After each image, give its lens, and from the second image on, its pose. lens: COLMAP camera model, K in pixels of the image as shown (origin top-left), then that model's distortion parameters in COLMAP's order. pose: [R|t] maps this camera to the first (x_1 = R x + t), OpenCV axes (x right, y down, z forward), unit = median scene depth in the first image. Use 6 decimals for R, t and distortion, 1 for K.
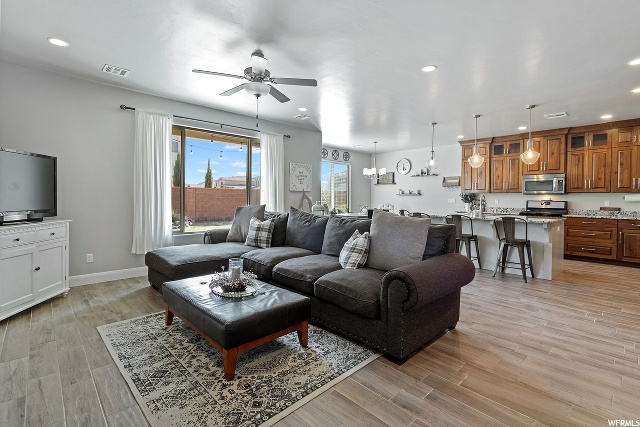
lens RADIAL K [[299.4, 0, 326.3], [0, 299.4, 199.8], [0, 0, 1]] dist [-0.000496, 0.000976]
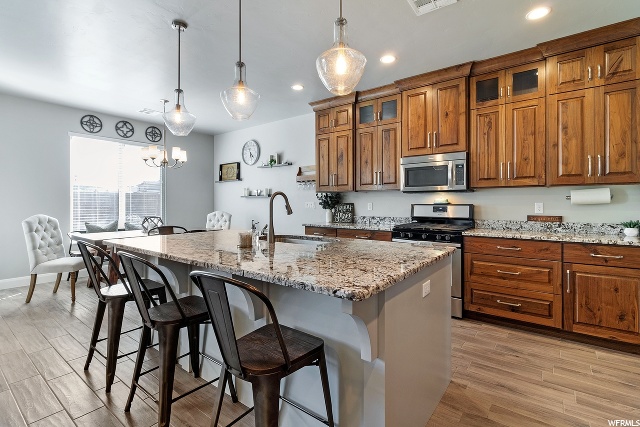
lens RADIAL K [[299.4, 0, 327.8], [0, 299.4, 200.5], [0, 0, 1]] dist [-0.000496, 0.000976]
pose [[0.986338, -0.009723, 0.164444, 0.474714], [0.012008, 0.999845, -0.012905, 0.001204], [-0.164293, 0.014703, 0.986302, 0.530243]]
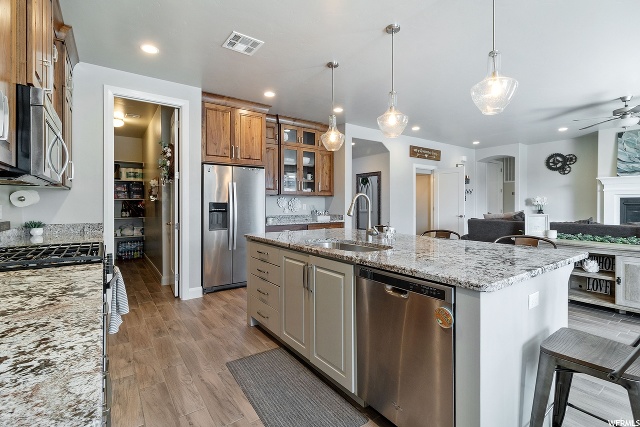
lens RADIAL K [[299.4, 0, 319.3], [0, 299.4, 209.6], [0, 0, 1]] dist [-0.000496, 0.000976]
pose [[-0.988699, -0.009207, 0.149632, 0.471299], [-0.005755, 0.999708, 0.023487, -0.002815], [-0.149804, 0.022360, -0.988463, 1.287344]]
